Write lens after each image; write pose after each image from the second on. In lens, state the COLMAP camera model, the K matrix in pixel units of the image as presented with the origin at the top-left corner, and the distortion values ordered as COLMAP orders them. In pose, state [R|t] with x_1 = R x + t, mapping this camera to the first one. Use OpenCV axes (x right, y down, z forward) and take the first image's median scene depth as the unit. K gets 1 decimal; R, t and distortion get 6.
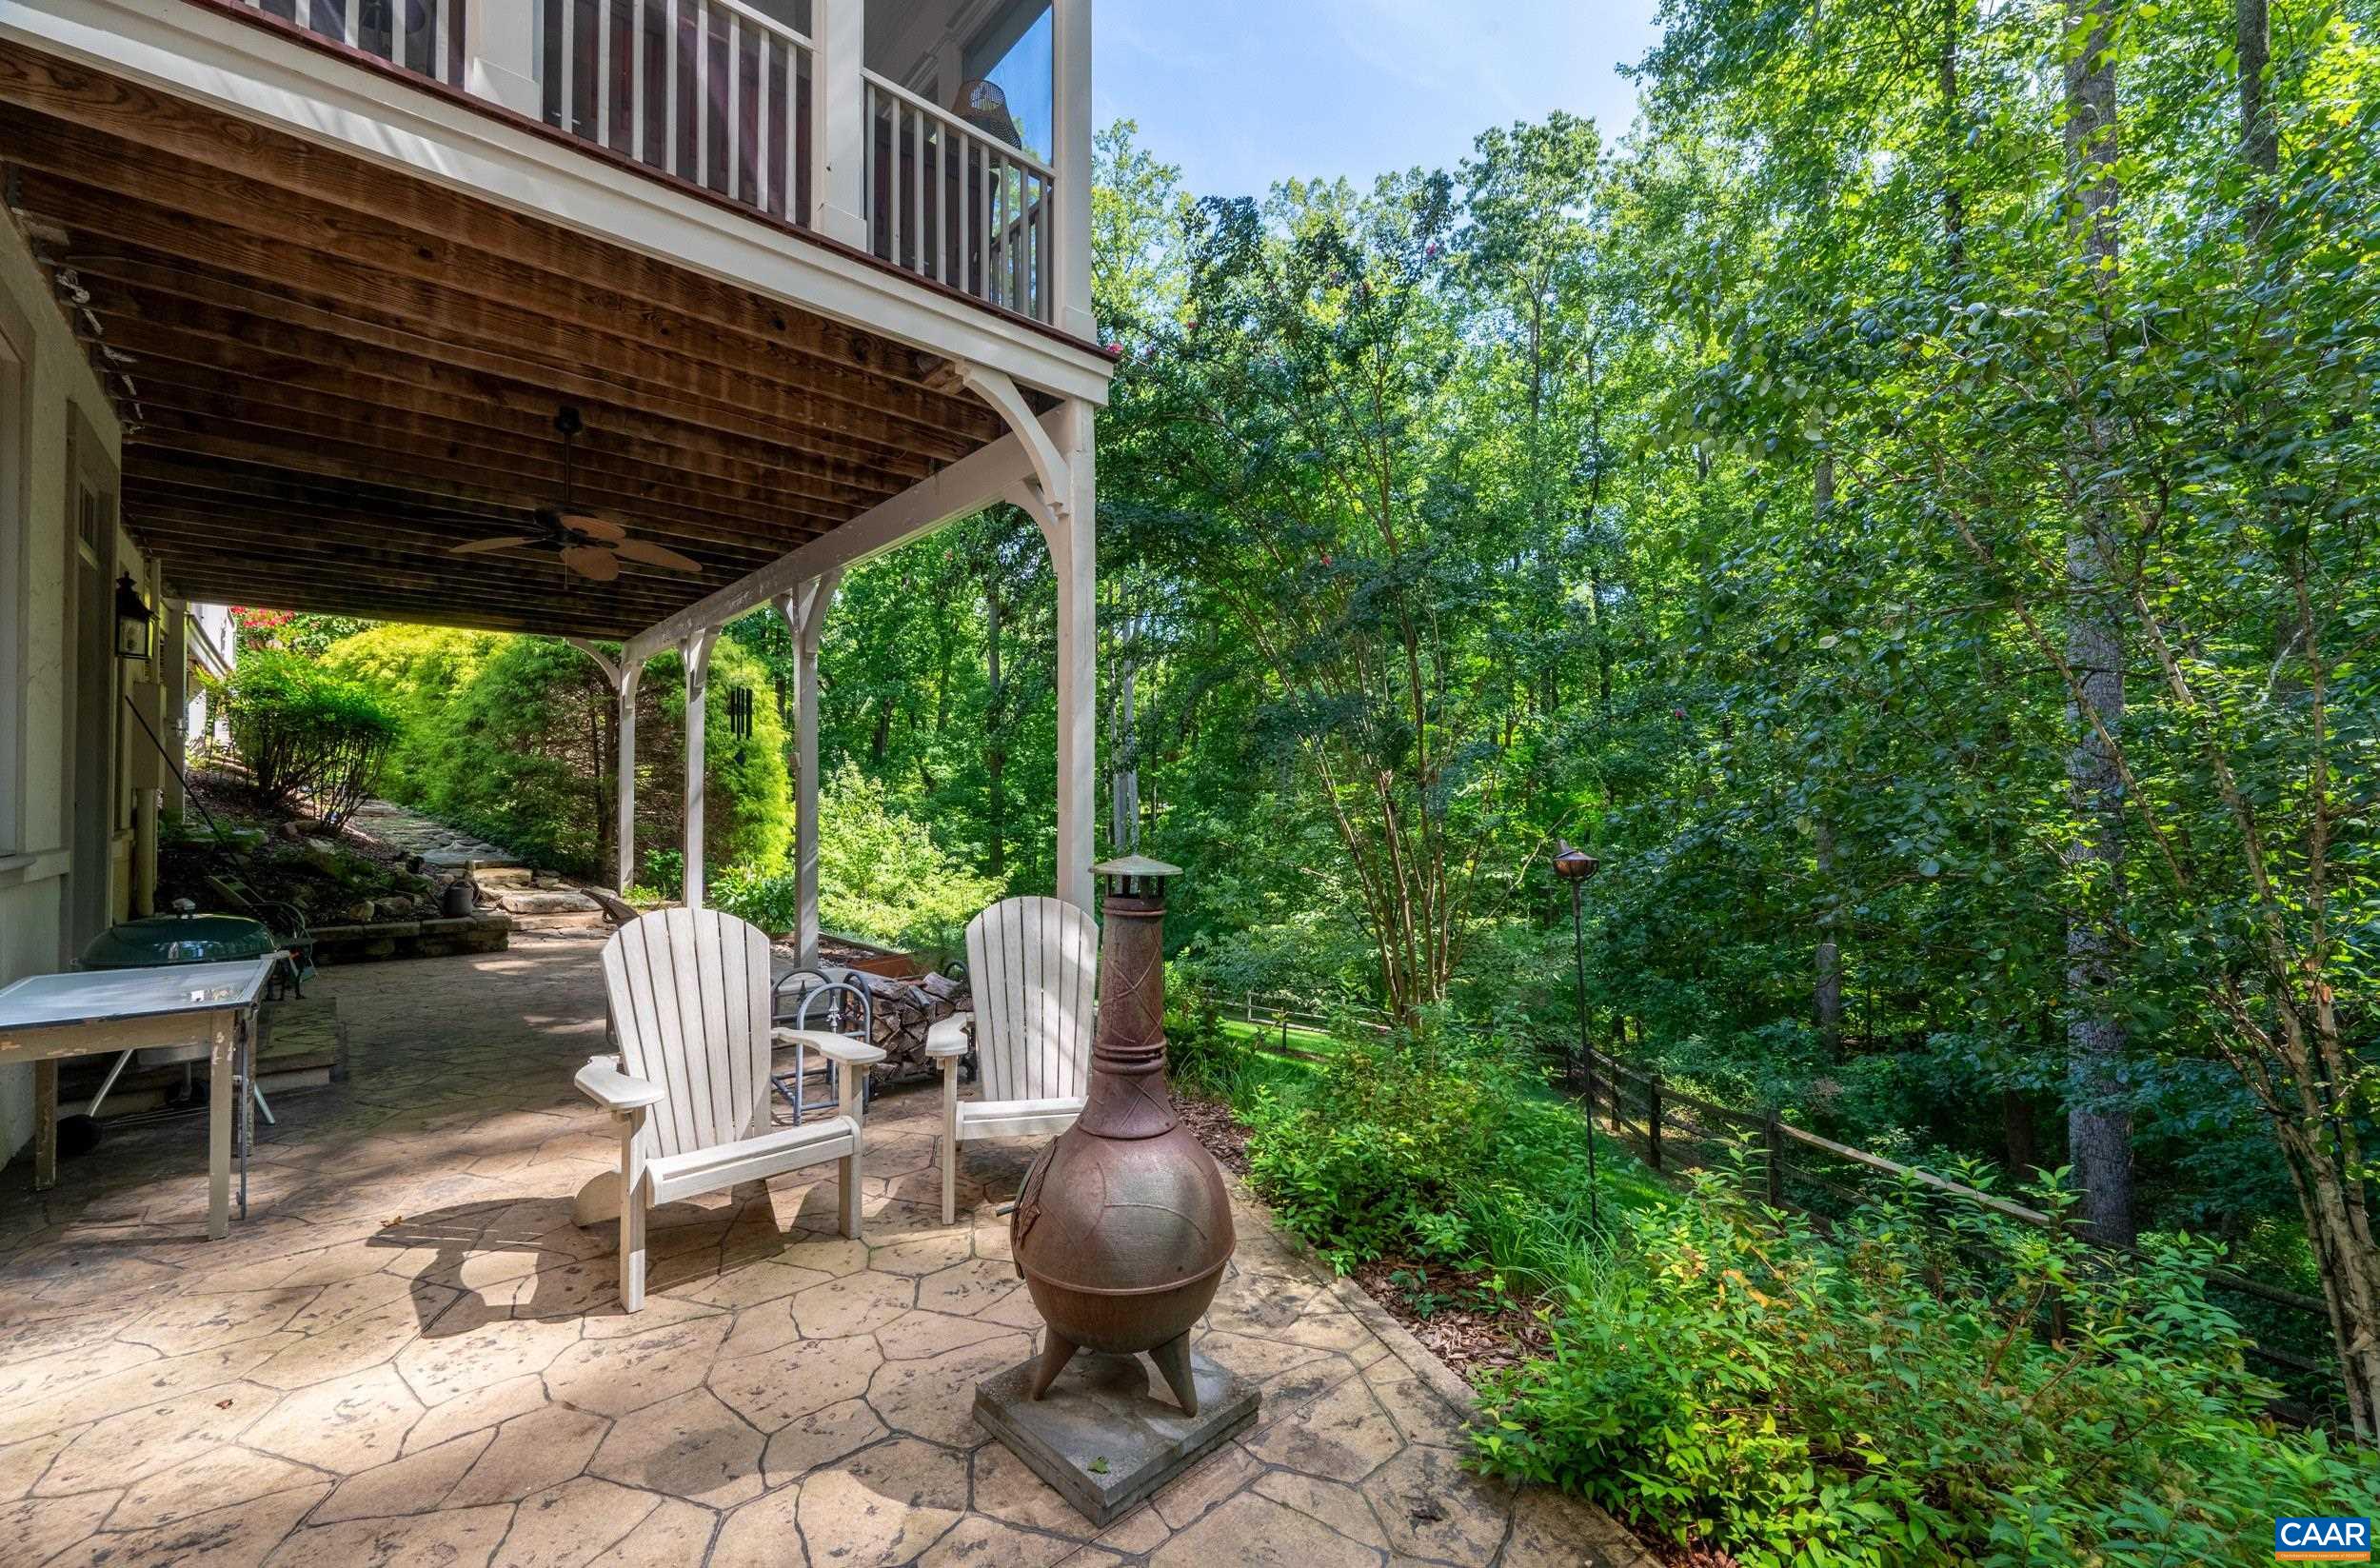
lens RADIAL K [[949.5, 0, 1198.1], [0, 949.5, 791.2], [0, 0, 1]] dist [0.001579, -0.000726]
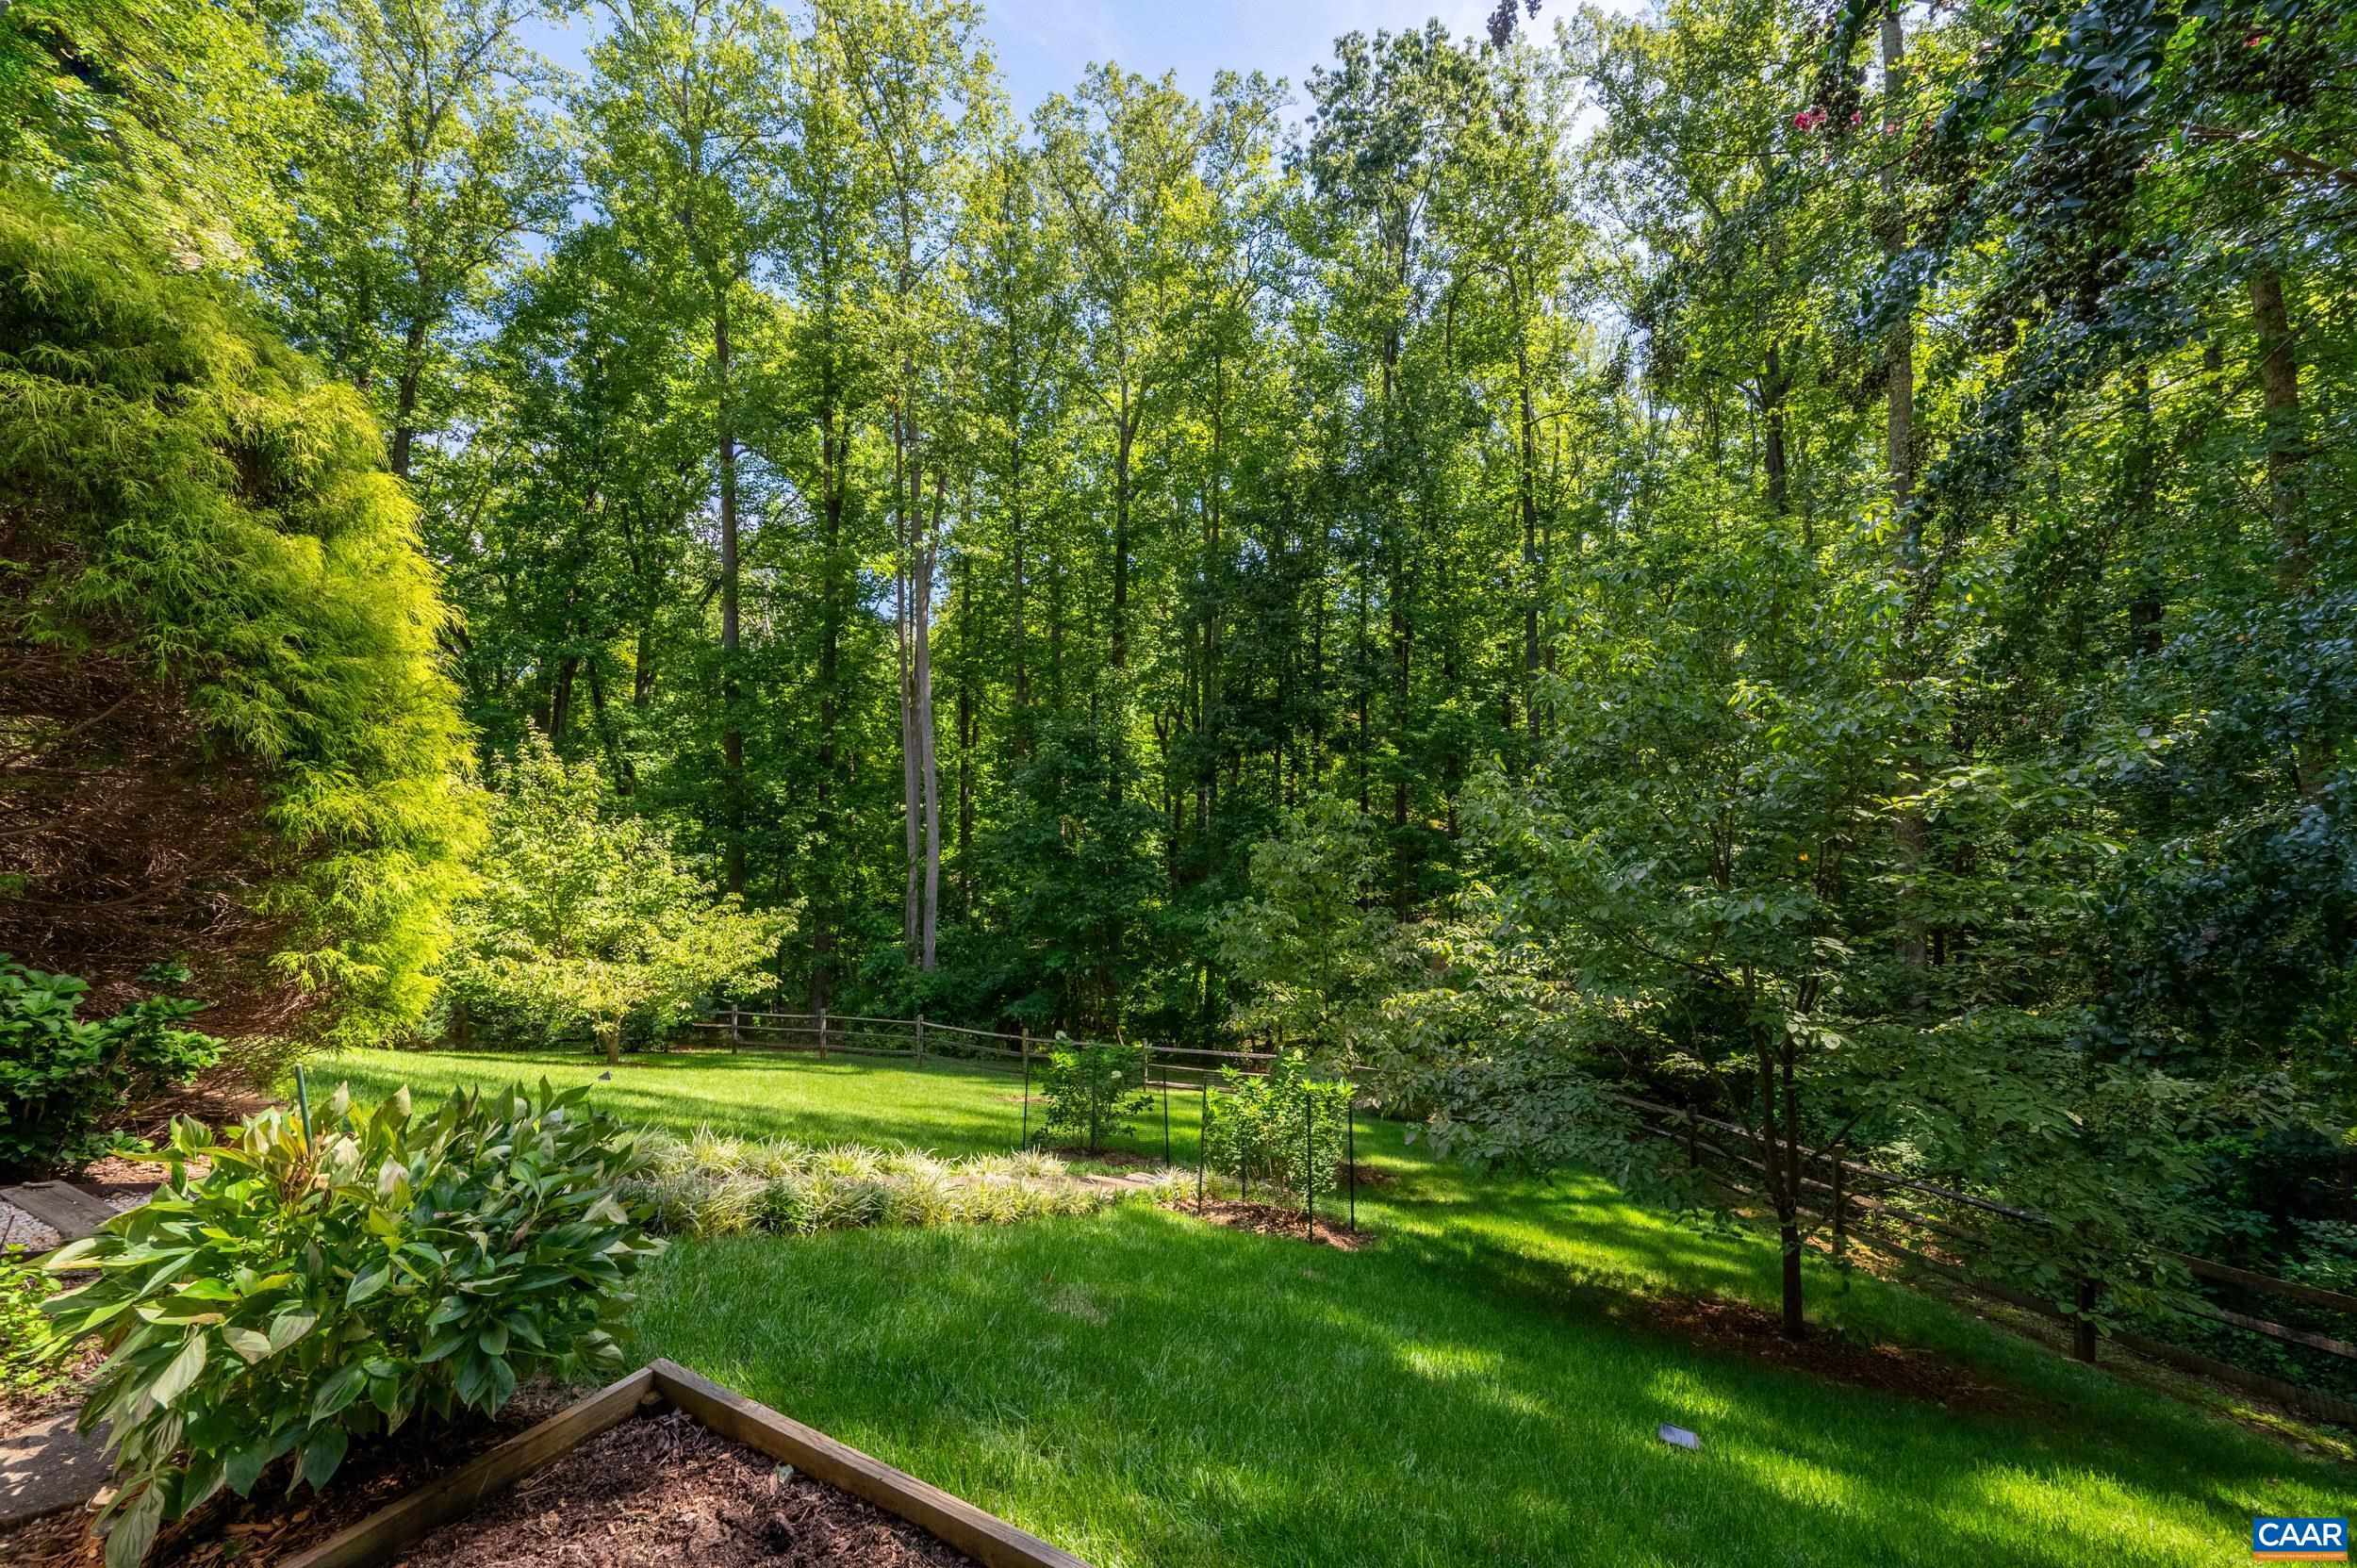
lens RADIAL K [[940.4, 0, 1188.9], [0, 940.4, 786.1], [0, 0, 1]] dist [0.001579, -0.000726]
pose [[0.957320, -0.007084, 0.288945, -0.241926], [0.007655, 0.999970, -0.000845, 0.011268], [-0.288930, 0.003021, 0.957345, 0.517405]]
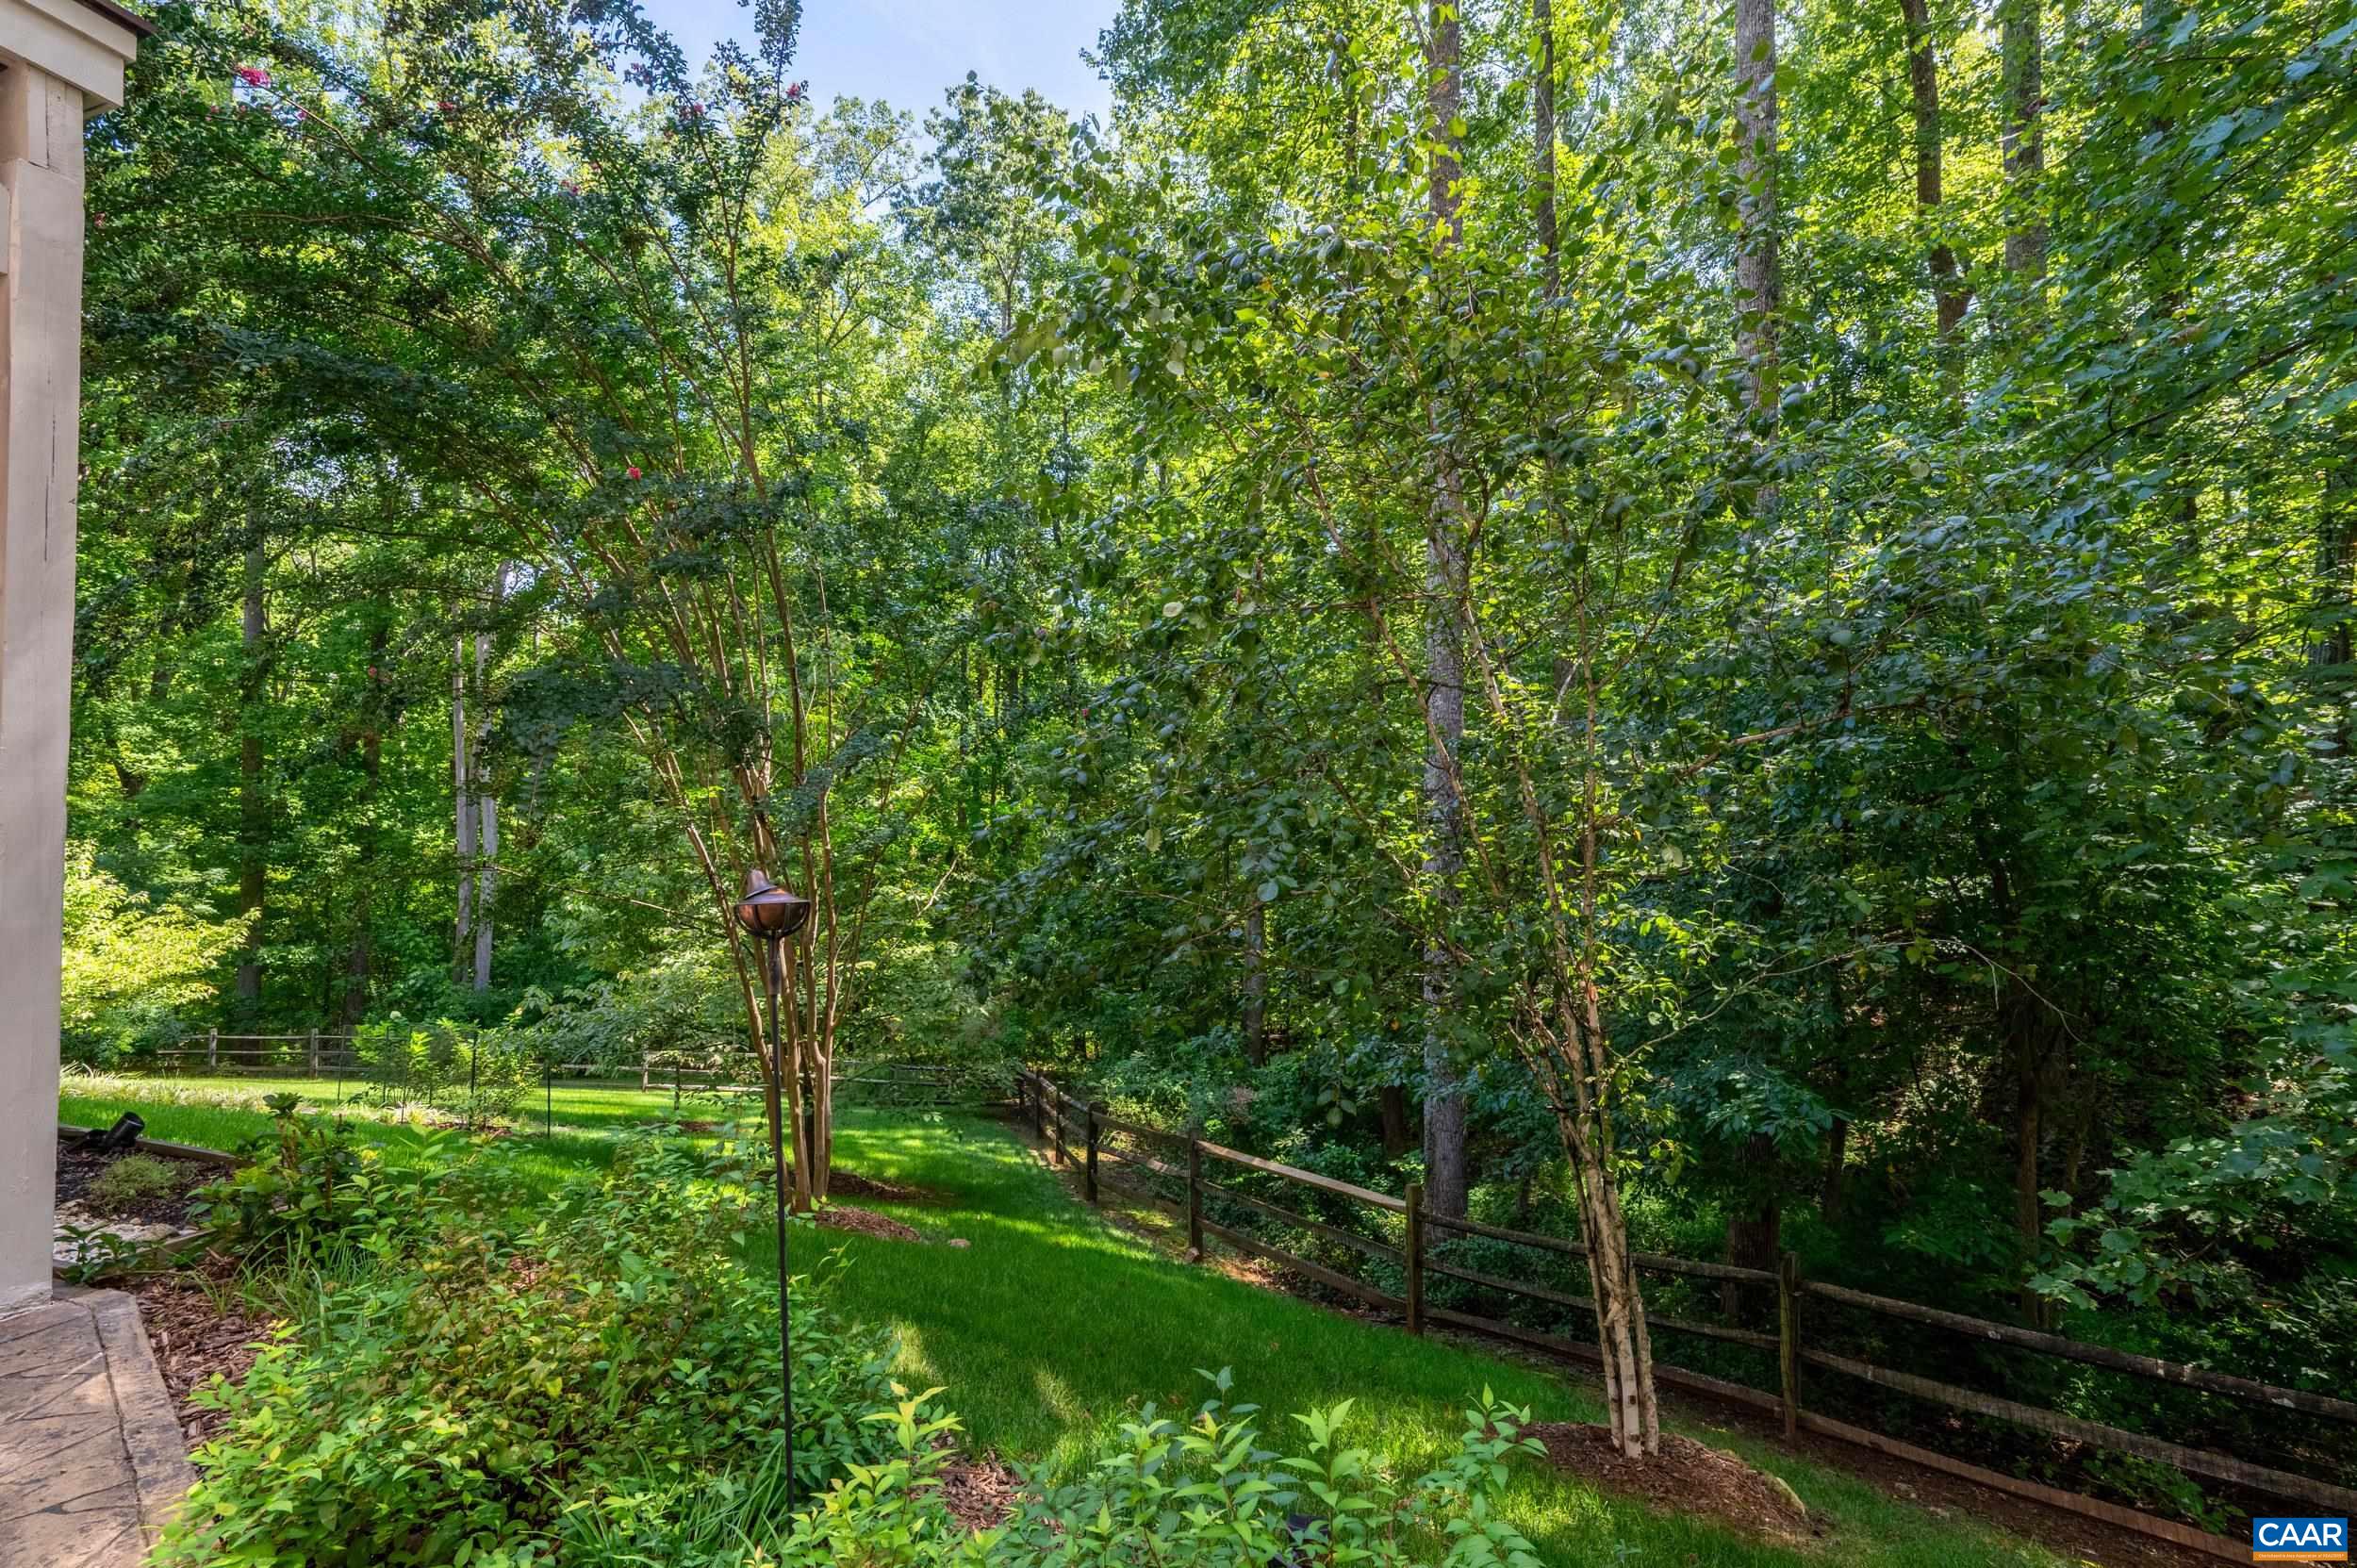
lens RADIAL K [[1030.1, 0, 1188.8], [0, 1030.1, 795.8], [0, 0, 1]] dist [-0.001611, -0.000708]
pose [[0.873181, 0.012928, 0.487224, 0.051642], [-0.010281, 0.999914, -0.008108, 0.001119], [-0.487287, 0.002071, 0.873239, 0.048761]]
